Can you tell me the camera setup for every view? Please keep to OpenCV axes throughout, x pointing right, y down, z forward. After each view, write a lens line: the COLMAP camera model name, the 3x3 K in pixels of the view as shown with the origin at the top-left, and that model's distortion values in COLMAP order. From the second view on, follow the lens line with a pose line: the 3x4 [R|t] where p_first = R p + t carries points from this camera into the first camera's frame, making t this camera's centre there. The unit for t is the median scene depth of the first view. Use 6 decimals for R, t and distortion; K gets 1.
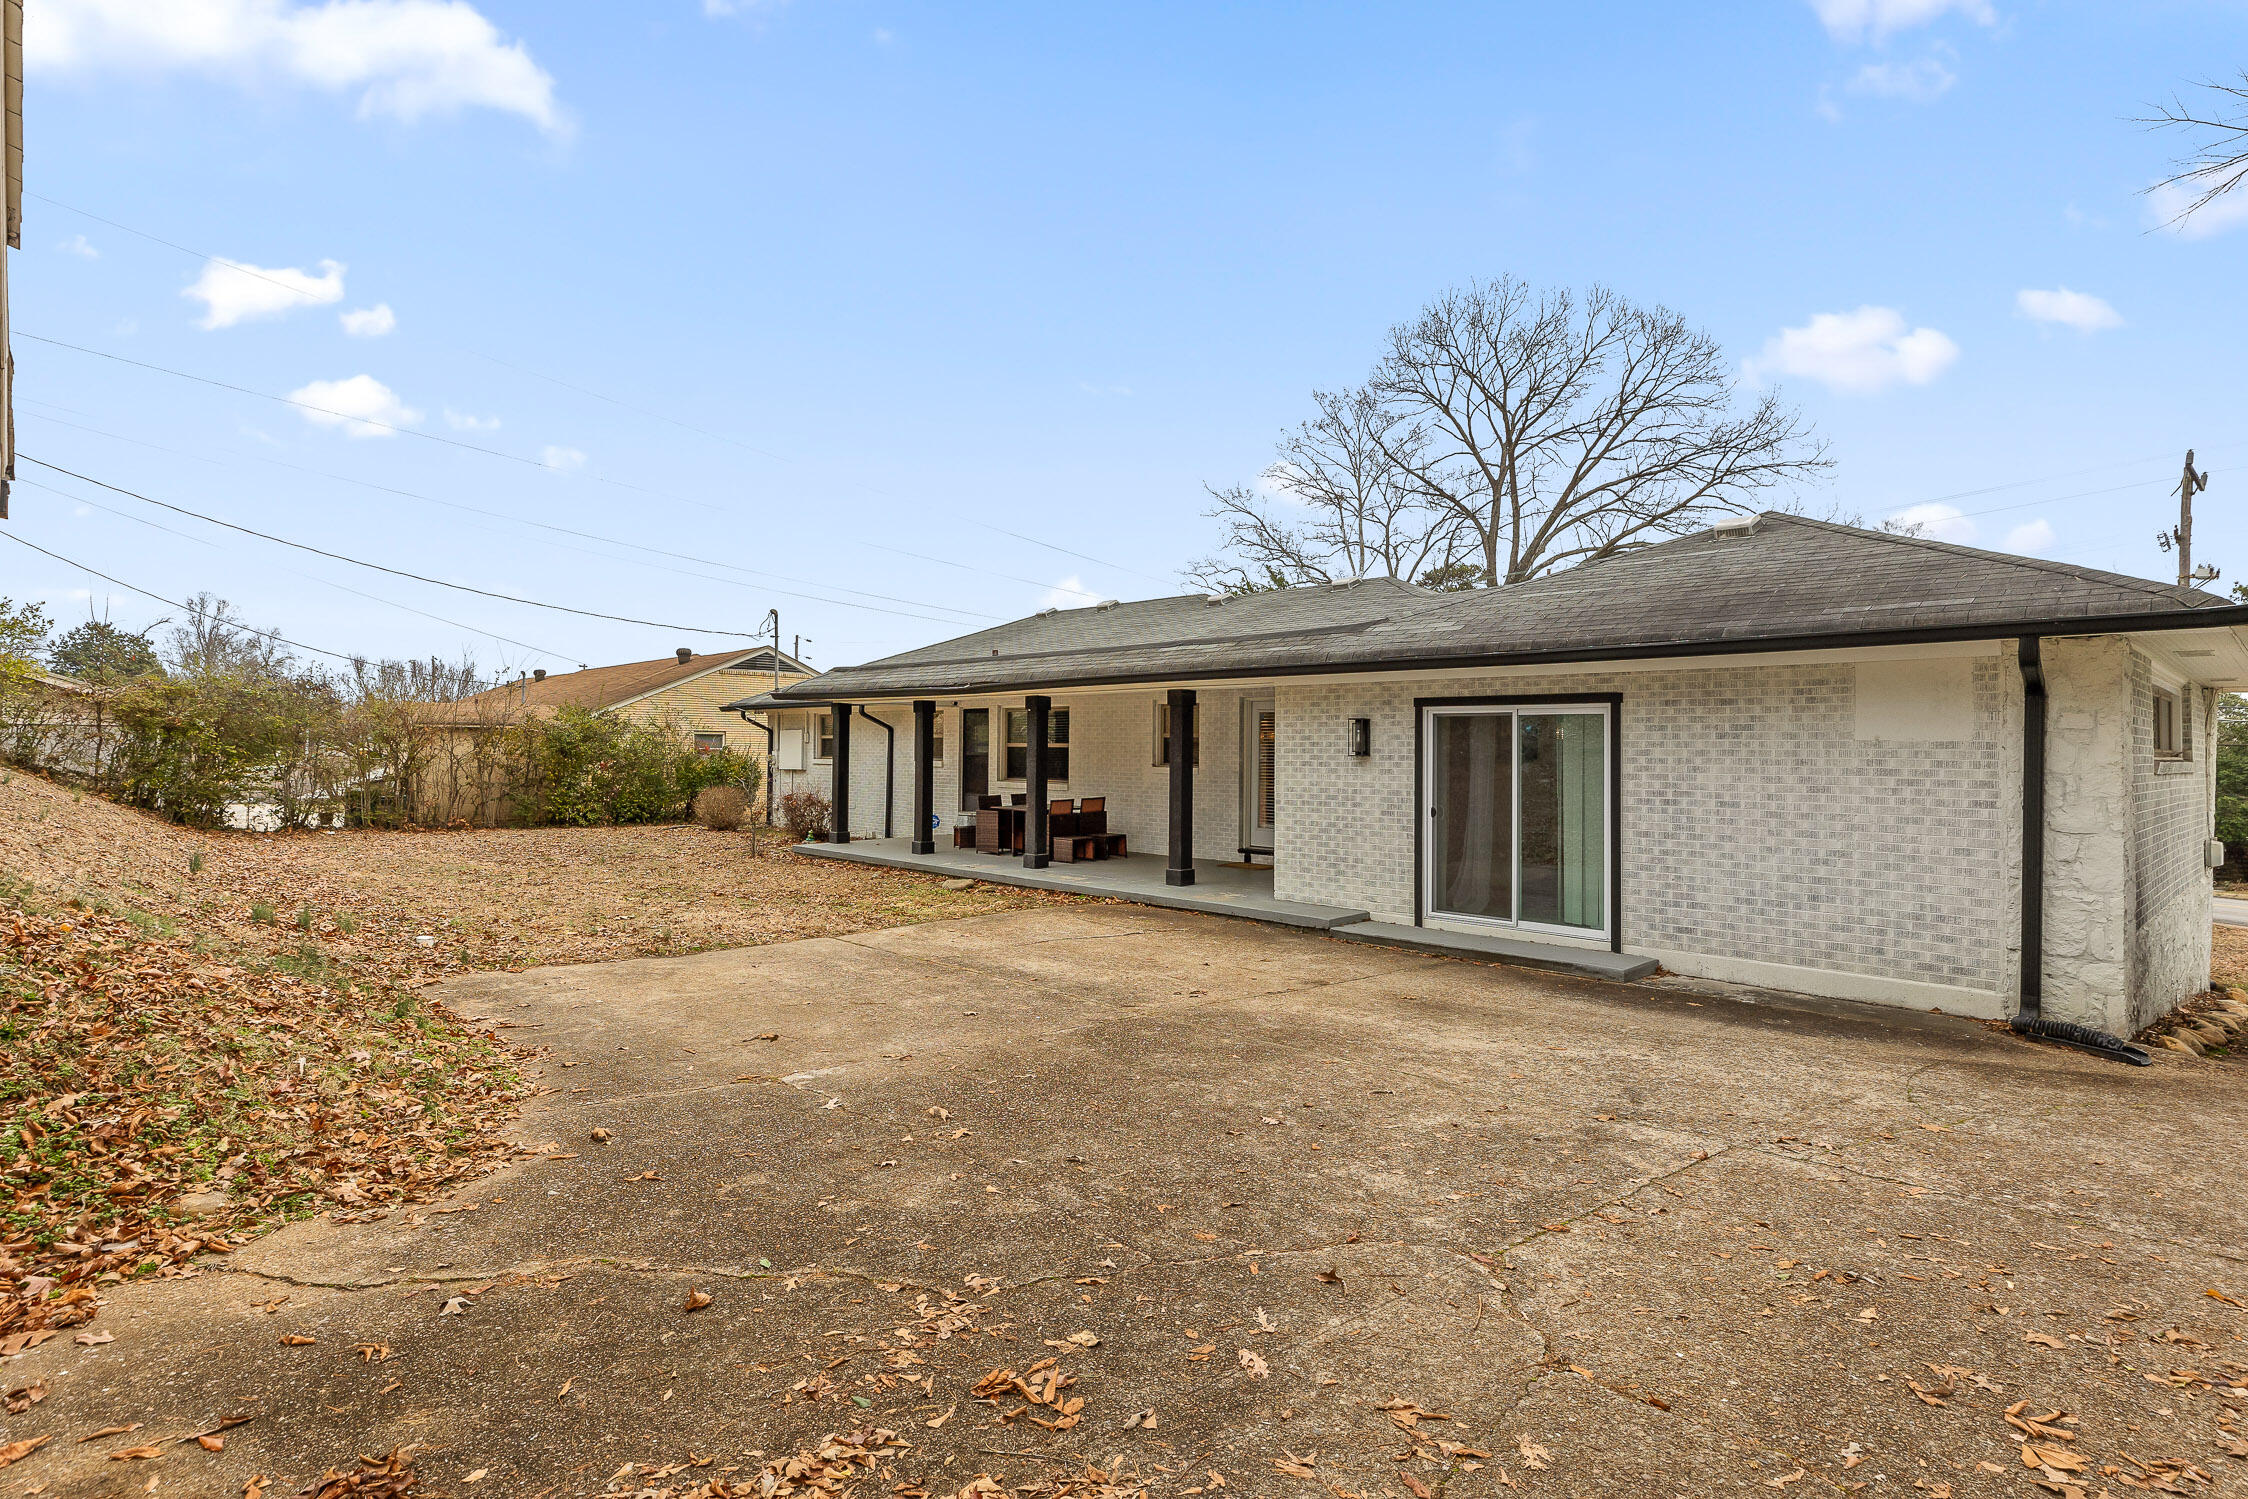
lens RADIAL K [[1203.2, 0, 1130.1], [0, 1203.2, 745.8], [0, 0, 1]] dist [0.004255, 0.000283]
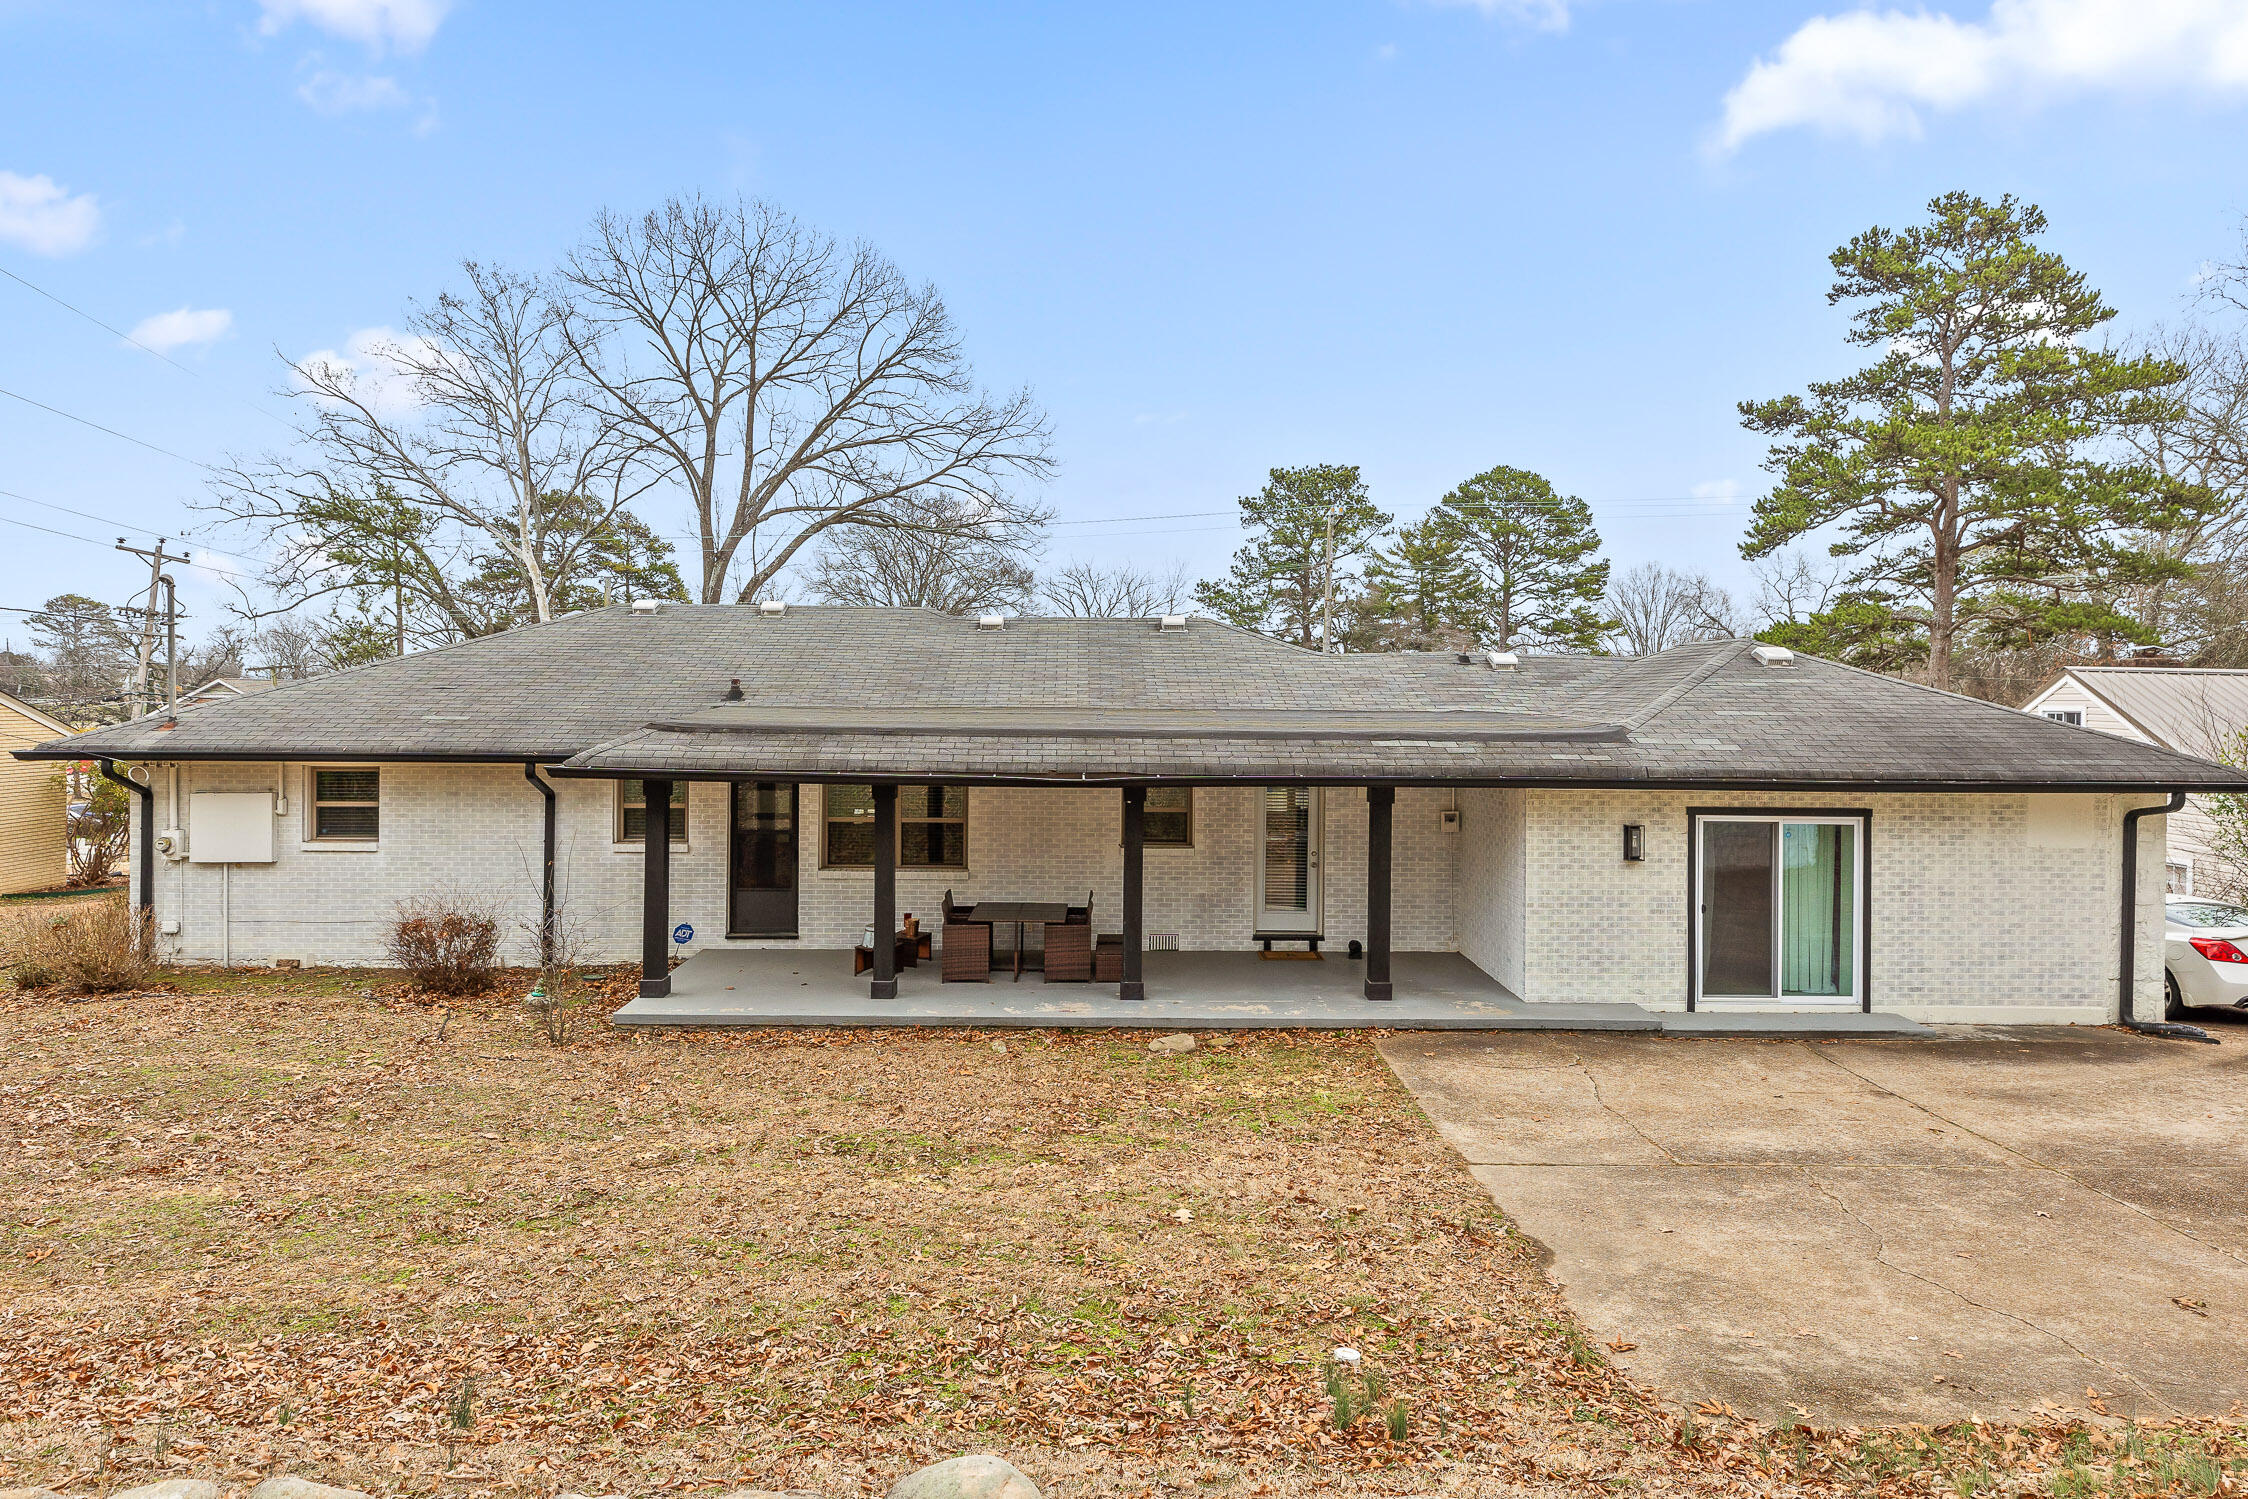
lens RADIAL K [[1324.0, 0, 1137.8], [0, 1324.0, 690.1], [0, 0, 1]] dist [0.006927, 0.001006]
pose [[0.667056, -0.000868, 0.745007, -1.176183], [-0.007665, 0.999938, 0.008028, -0.178188], [-0.744968, -0.011065, 0.667009, 0.650700]]
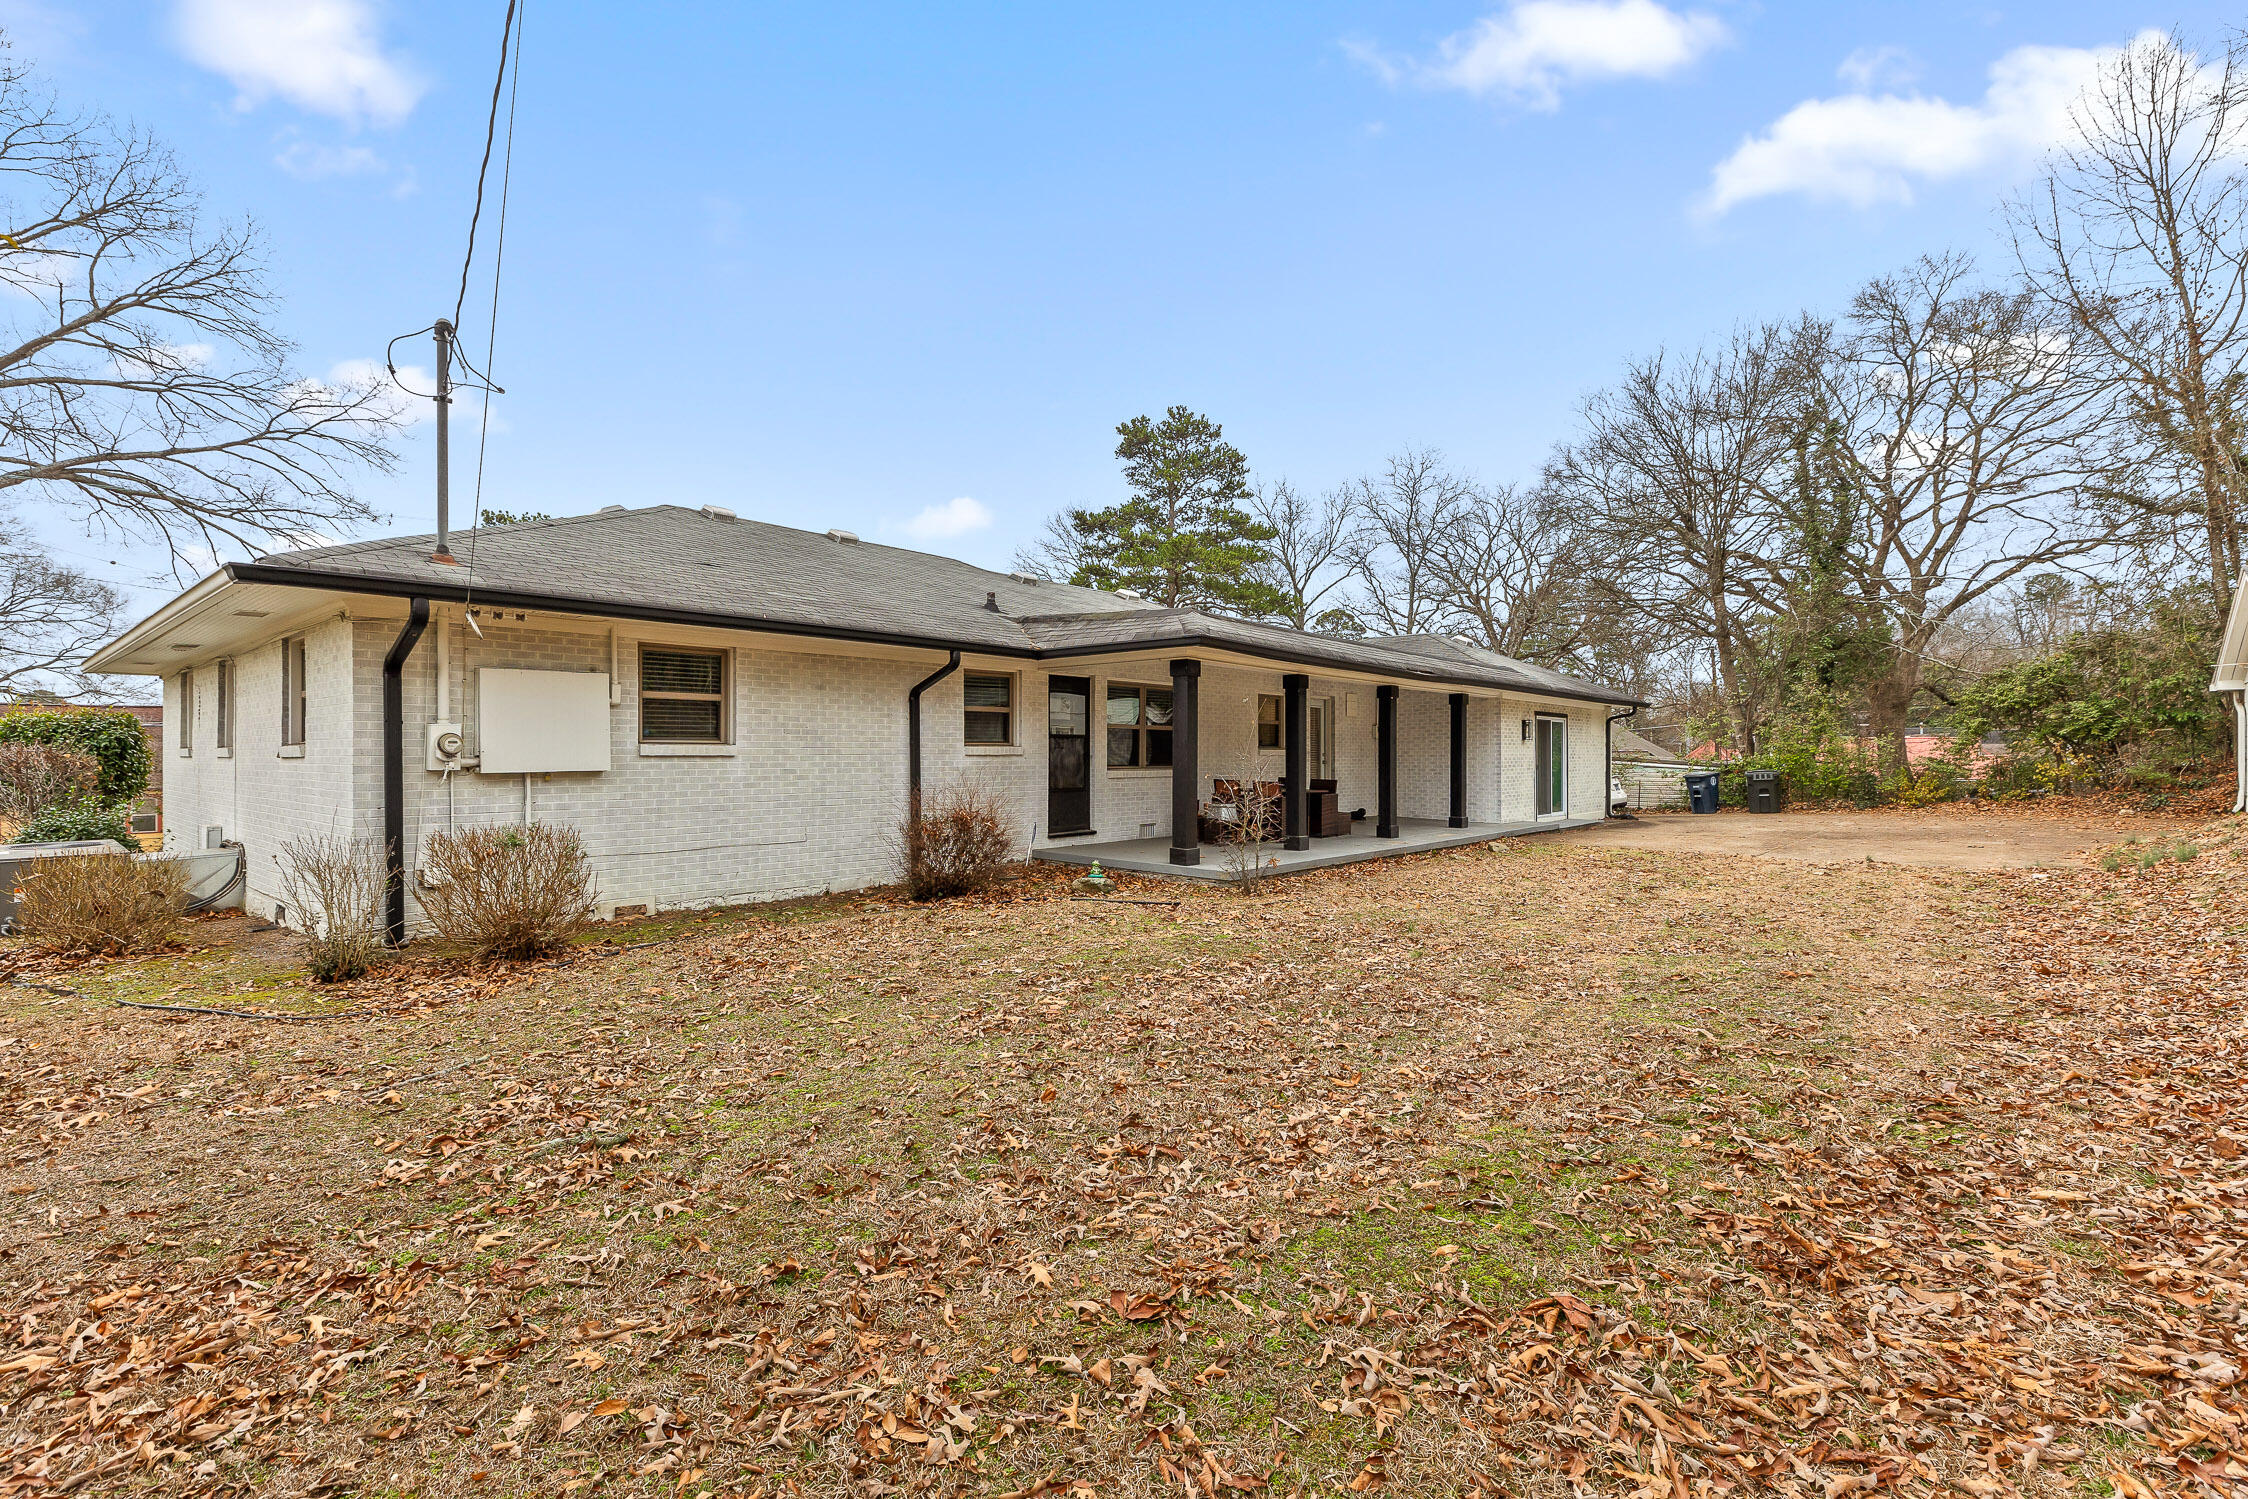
lens RADIAL K [[1020.1, 0, 1120.0], [0, 1020.1, 755.4], [0, 0, 1]] dist [0.004475, 0.000334]
pose [[-0.110661, -0.009413, 0.993814, -1.596880], [-0.007104, 0.999937, 0.008680, 0.028308], [-0.993833, -0.006100, -0.110721, 2.172506]]
